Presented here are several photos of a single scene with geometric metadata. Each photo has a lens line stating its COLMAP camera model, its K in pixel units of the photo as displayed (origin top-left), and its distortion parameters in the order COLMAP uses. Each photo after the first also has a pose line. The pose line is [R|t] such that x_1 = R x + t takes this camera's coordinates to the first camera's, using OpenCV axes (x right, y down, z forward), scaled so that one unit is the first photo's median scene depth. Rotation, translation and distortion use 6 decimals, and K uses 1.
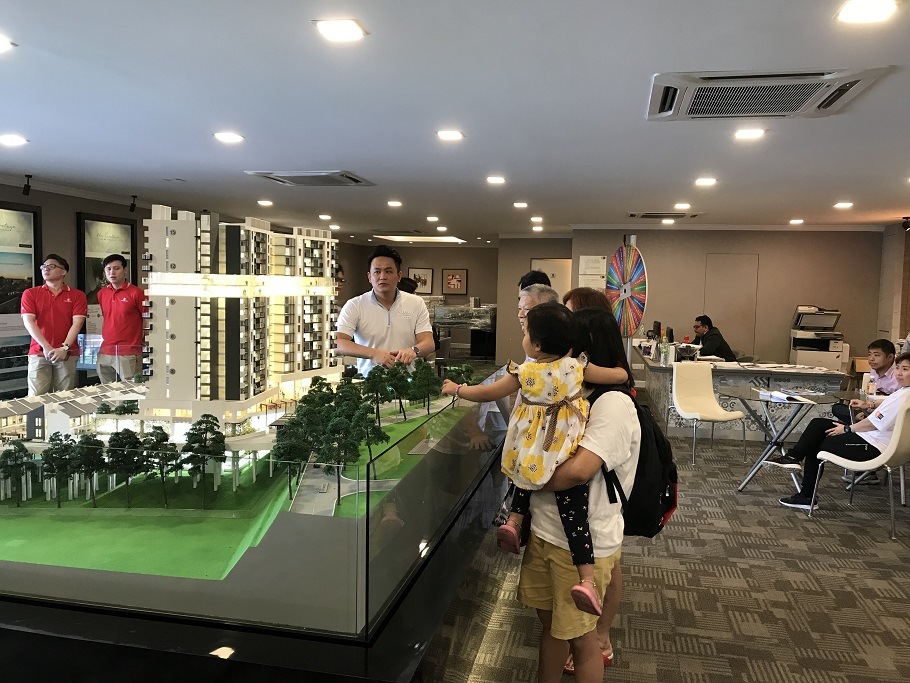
lens RADIAL K [[743.8, 0, 462.6], [0, 743.8, 343.6], [0, 0, 1]] dist [0.035323, -0.035835]
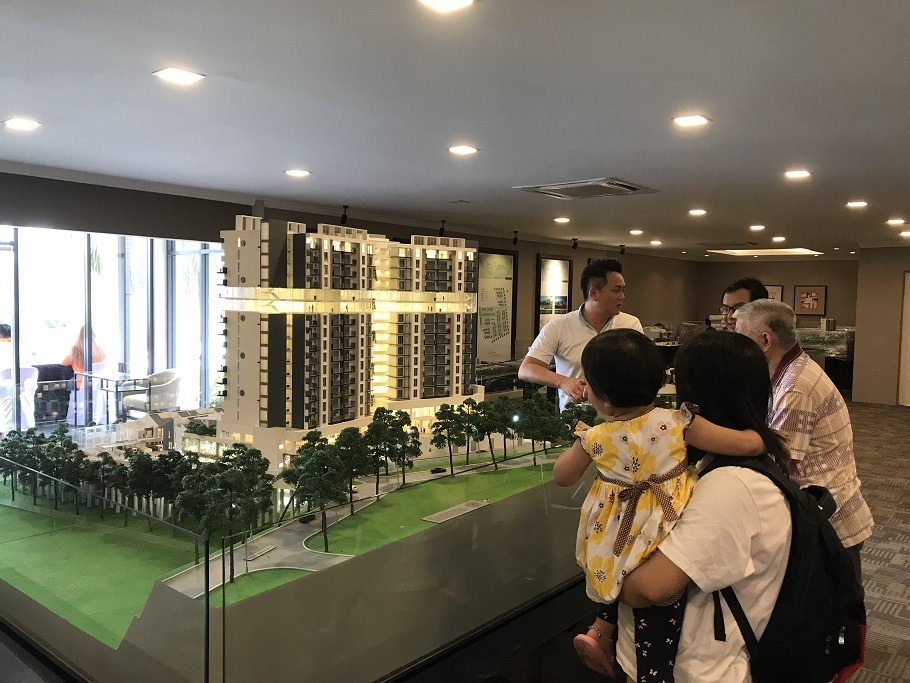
lens RADIAL K [[743.8, 0, 449.3], [0, 743.8, 339.9], [0, 0, 1]] dist [0.035323, -0.035835]
pose [[0.878157, 0.028057, -0.477550, 0.280512], [-0.042570, 0.998901, -0.019593, -0.020960], [0.476475, 0.037535, 0.878386, 0.302056]]
